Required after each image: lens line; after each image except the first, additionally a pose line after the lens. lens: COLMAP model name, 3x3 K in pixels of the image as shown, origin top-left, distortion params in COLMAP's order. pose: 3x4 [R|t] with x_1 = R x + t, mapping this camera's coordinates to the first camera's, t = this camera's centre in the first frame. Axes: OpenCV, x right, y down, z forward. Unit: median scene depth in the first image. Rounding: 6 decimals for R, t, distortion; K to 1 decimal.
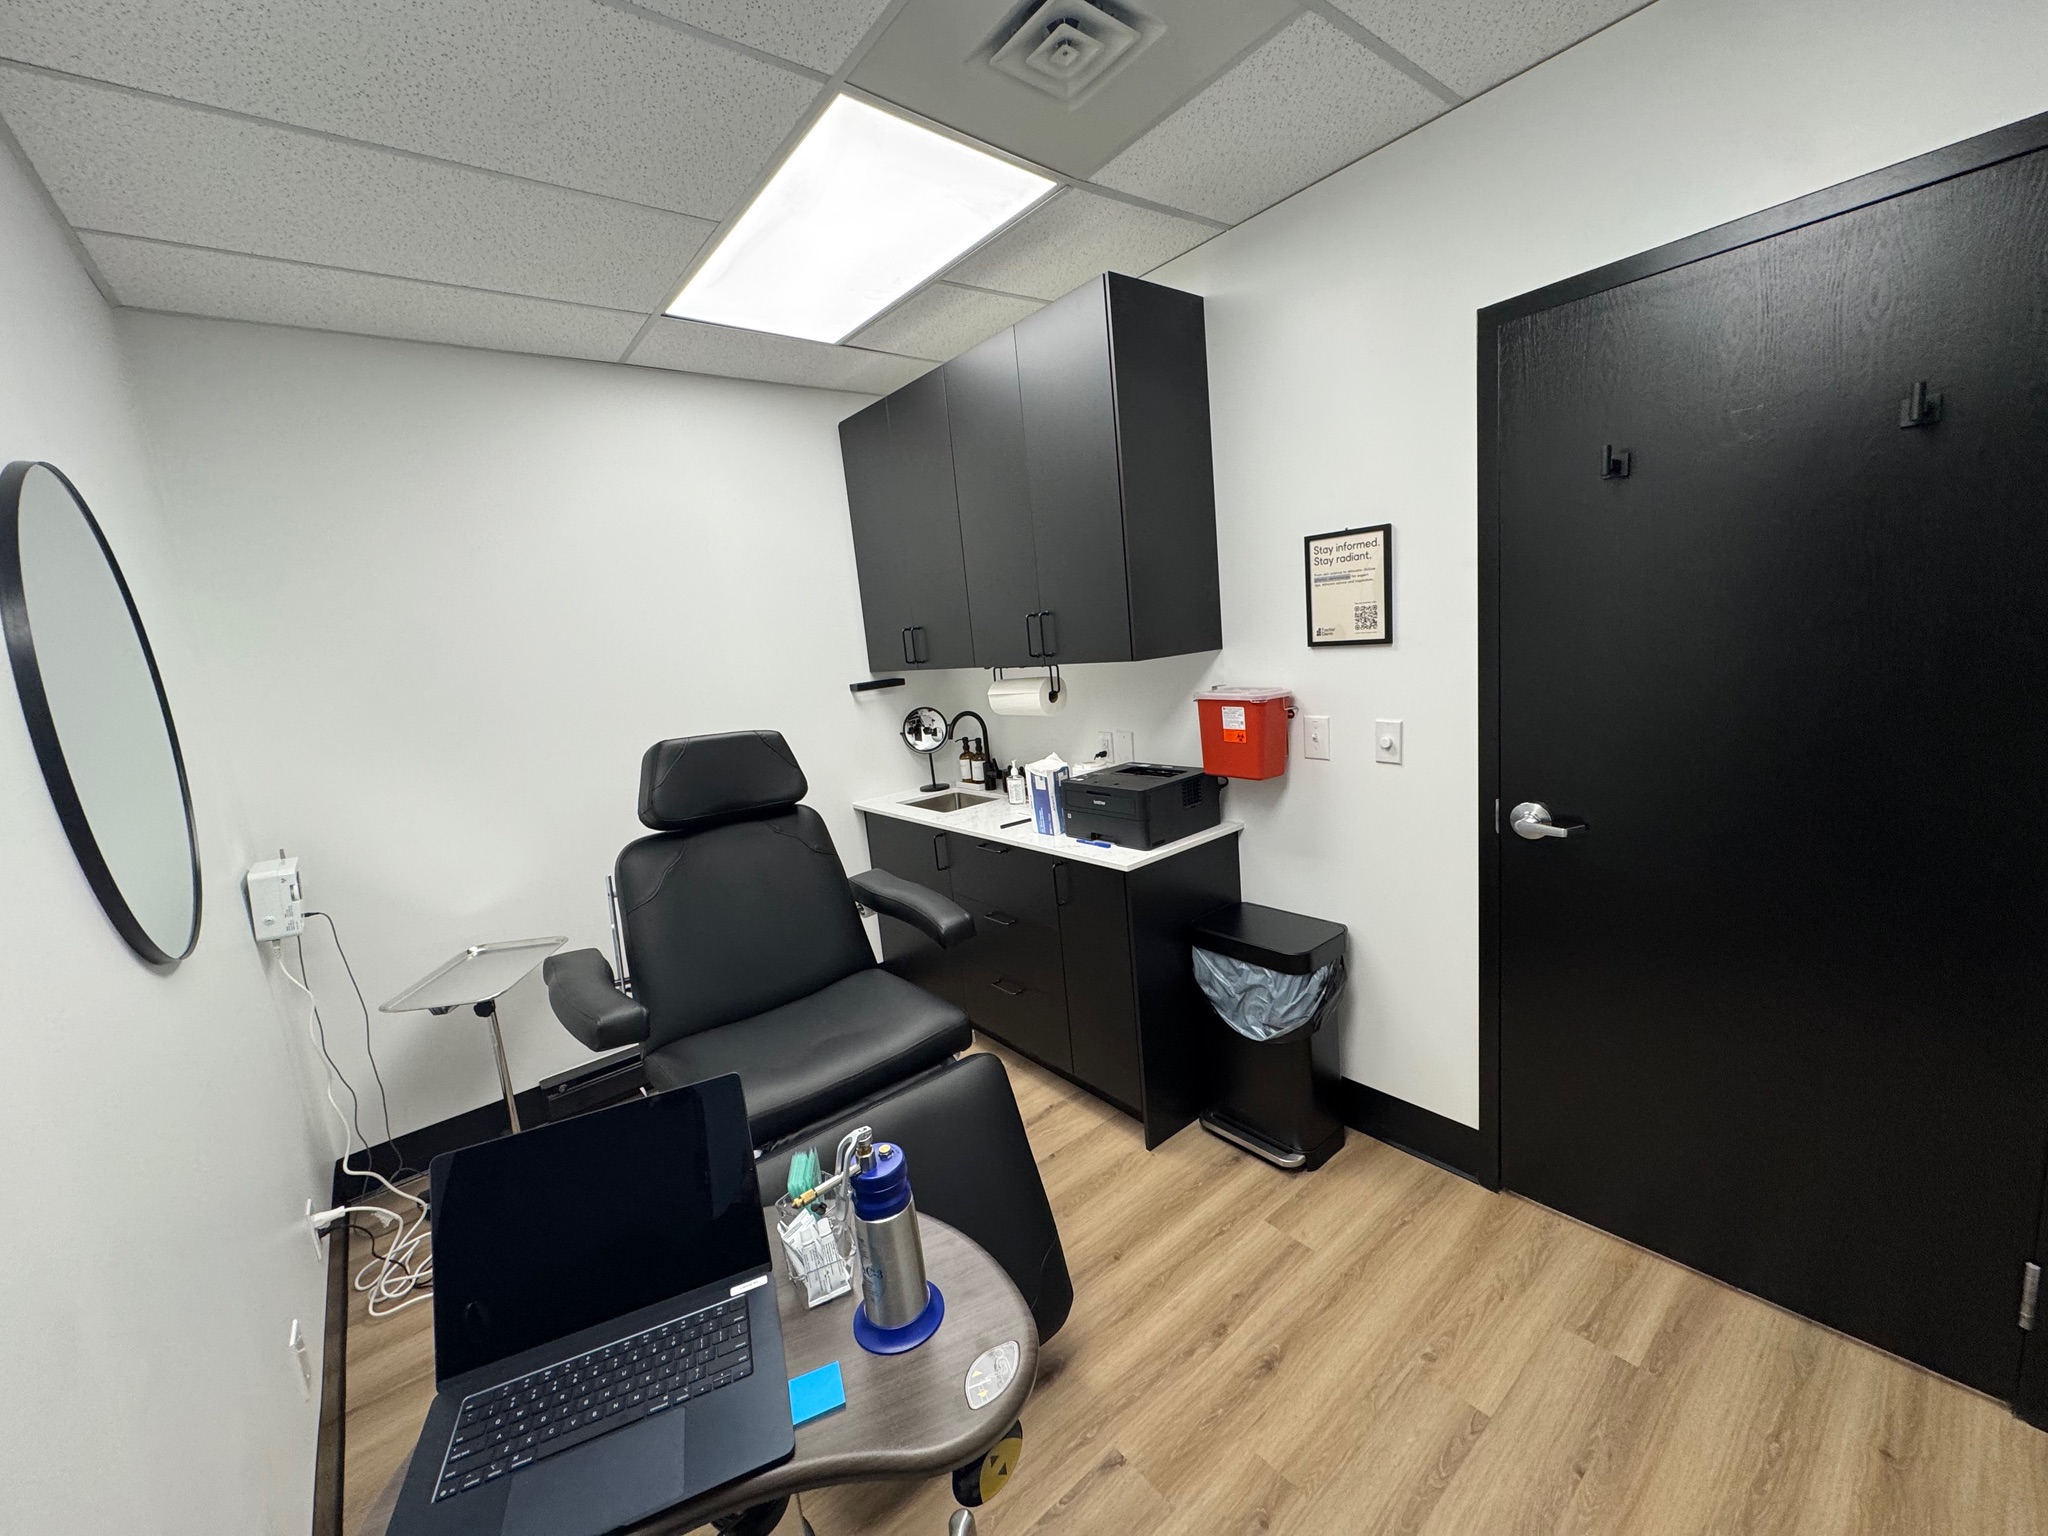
lens RADIAL K [[823.7, 0, 1010.6], [0, 823.7, 768.0], [0, 0, 1]] dist [0.000296, -0.000095]
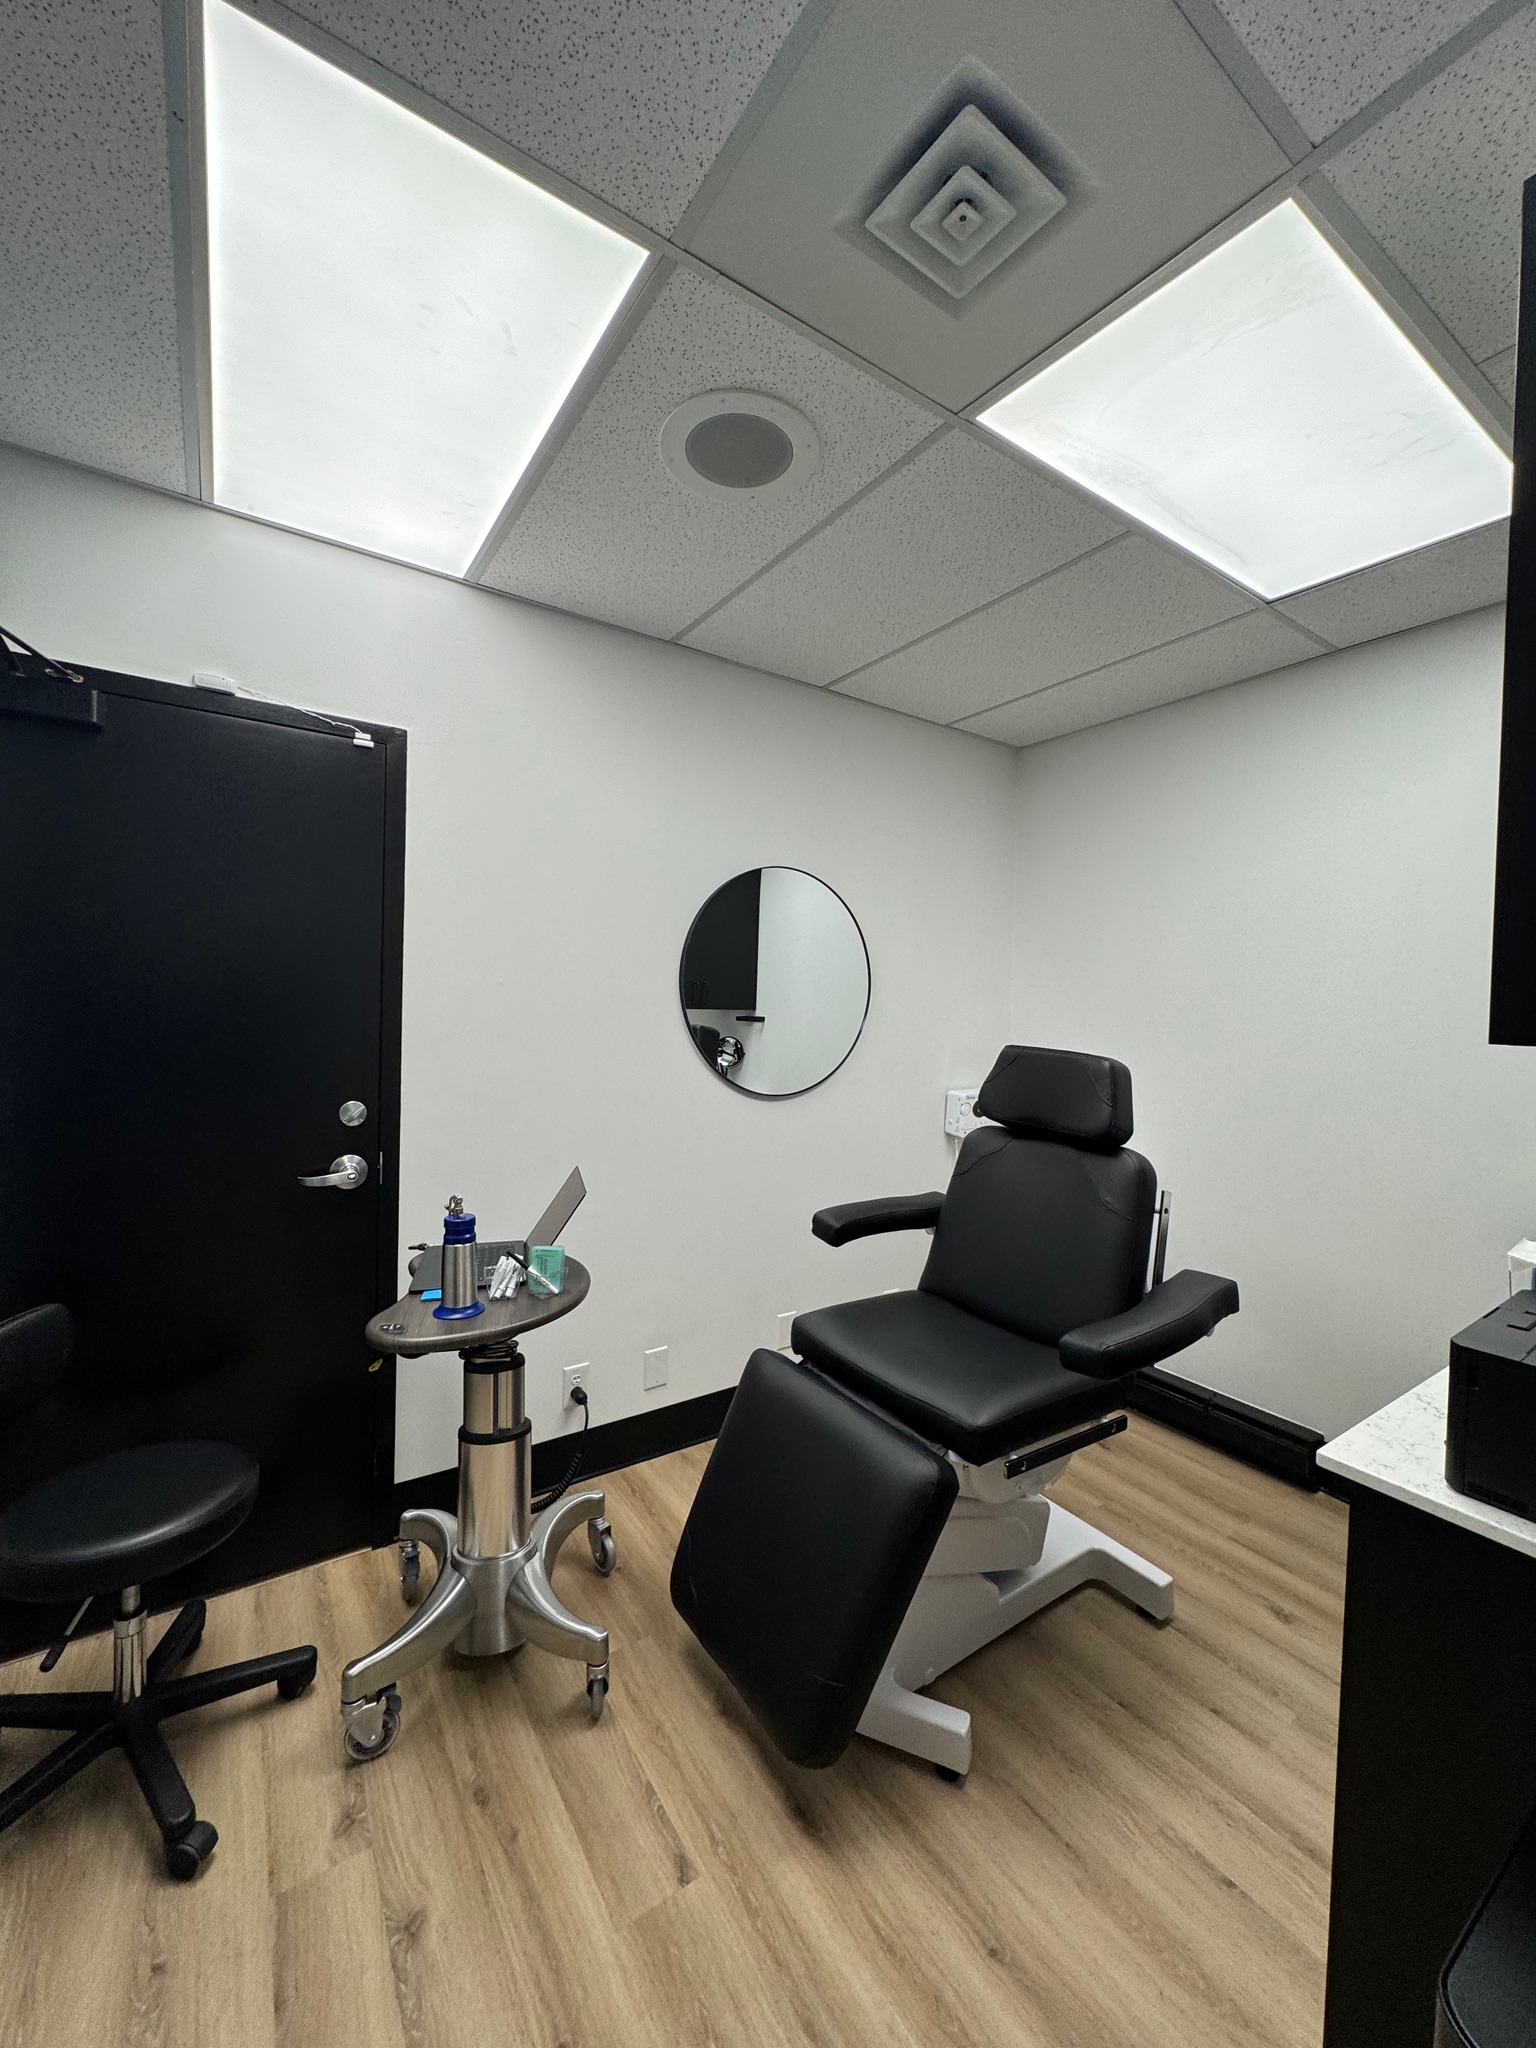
lens RADIAL K [[808.7, 0, 768.0], [0, 808.7, 1024.0], [0, 0, 1]] dist [-0.000053, -0.000157]
pose [[-0.085835, 0.116338, -0.989494, 0.772446], [-0.185098, 0.974007, 0.130574, -0.160952], [0.978964, 0.194361, -0.062070, 0.849041]]
